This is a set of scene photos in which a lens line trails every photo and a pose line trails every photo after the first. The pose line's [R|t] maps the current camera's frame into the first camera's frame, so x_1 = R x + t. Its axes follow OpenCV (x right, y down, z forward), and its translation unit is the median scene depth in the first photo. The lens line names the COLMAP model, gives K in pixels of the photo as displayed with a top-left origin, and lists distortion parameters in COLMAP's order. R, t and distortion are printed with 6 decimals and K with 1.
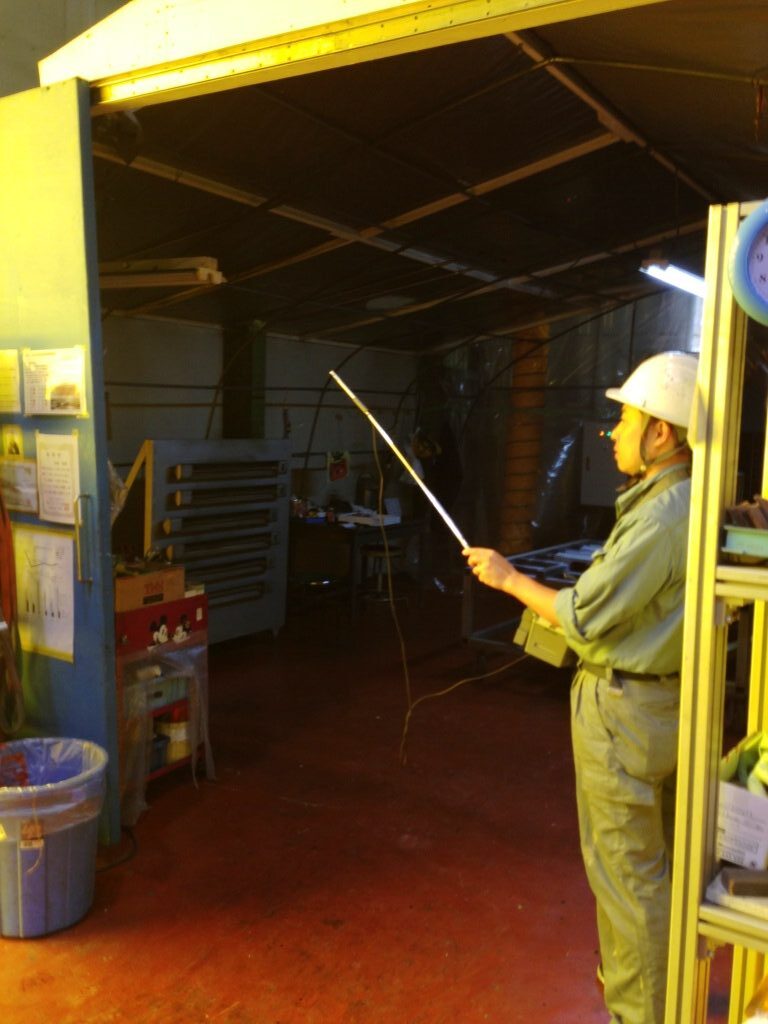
lens RADIAL K [[939.3, 0, 384.0], [0, 939.3, 512.0], [0, 0, 1]] dist [0.001301, 0.001782]
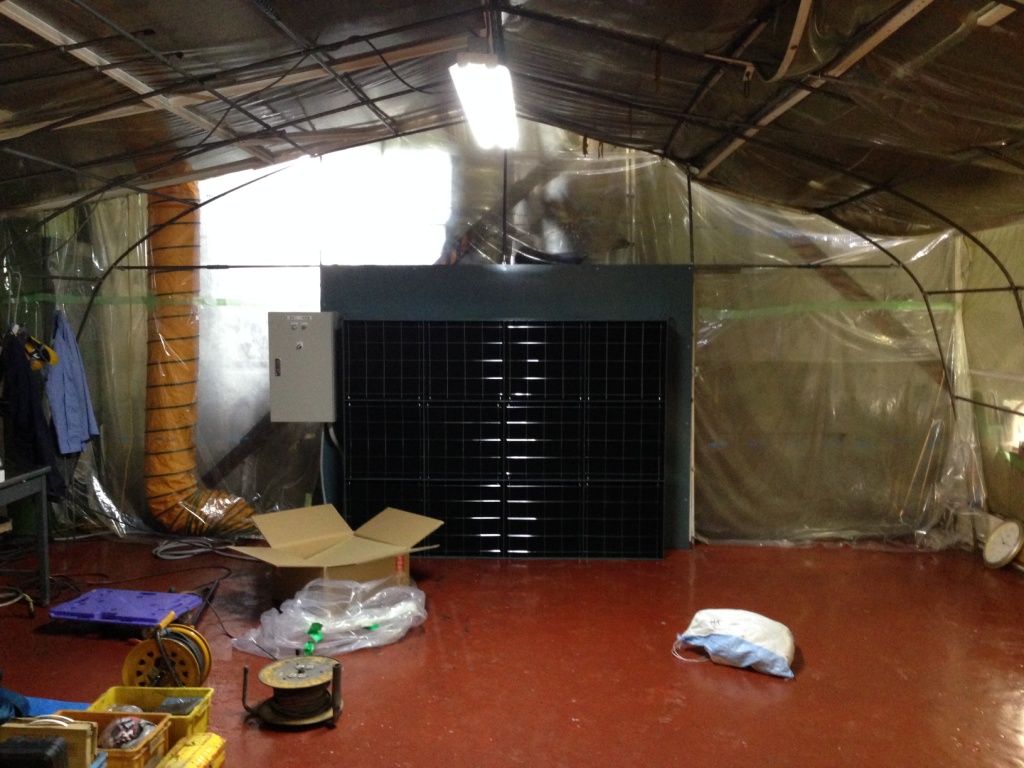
lens RADIAL K [[939.3, 0, 485.3], [0, 939.3, 382.3], [0, 0, 1]] dist [0.001301, 0.001782]
pose [[0.851541, -0.066076, 0.520107, -0.064508], [0.077369, 0.997003, -0.000010, -0.061032], [-0.518547, 0.040249, 0.854101, 0.645637]]
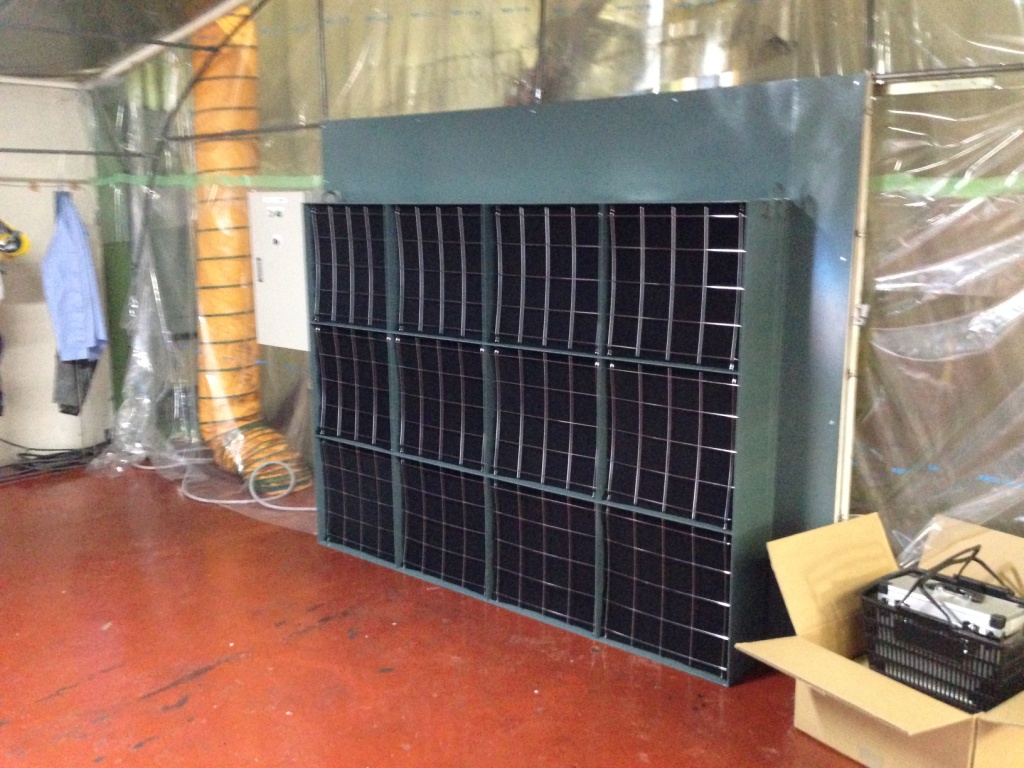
lens RADIAL K [[939.3, 0, 485.3], [0, 939.3, 382.3], [0, 0, 1]] dist [0.001301, 0.001782]
pose [[0.992880, -0.003343, -0.119069, 1.080008], [0.012577, 0.996961, 0.076881, -0.058985], [0.118450, -0.077832, 0.989905, 1.144353]]
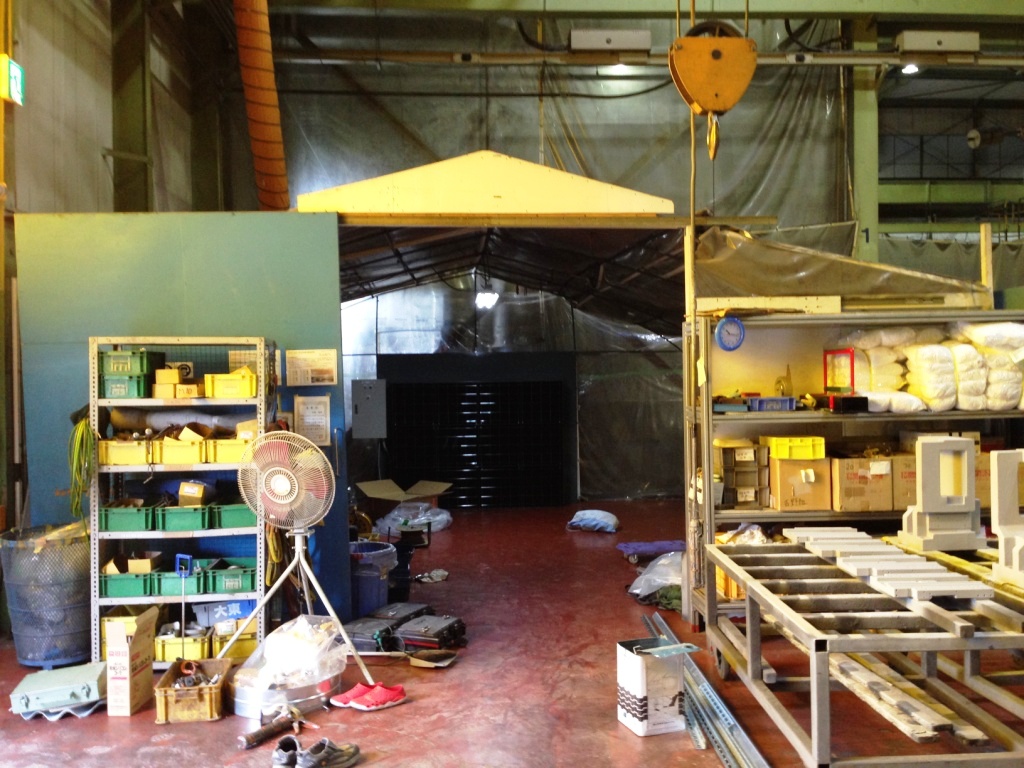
lens RADIAL K [[939.3, 0, 485.3], [0, 939.3, 382.3], [0, 0, 1]] dist [0.001301, 0.001782]
pose [[0.800186, -0.043746, 0.598154, -1.145591], [0.097619, 0.993537, -0.057929, 0.026872], [-0.591754, 0.104745, 0.799284, -0.628891]]
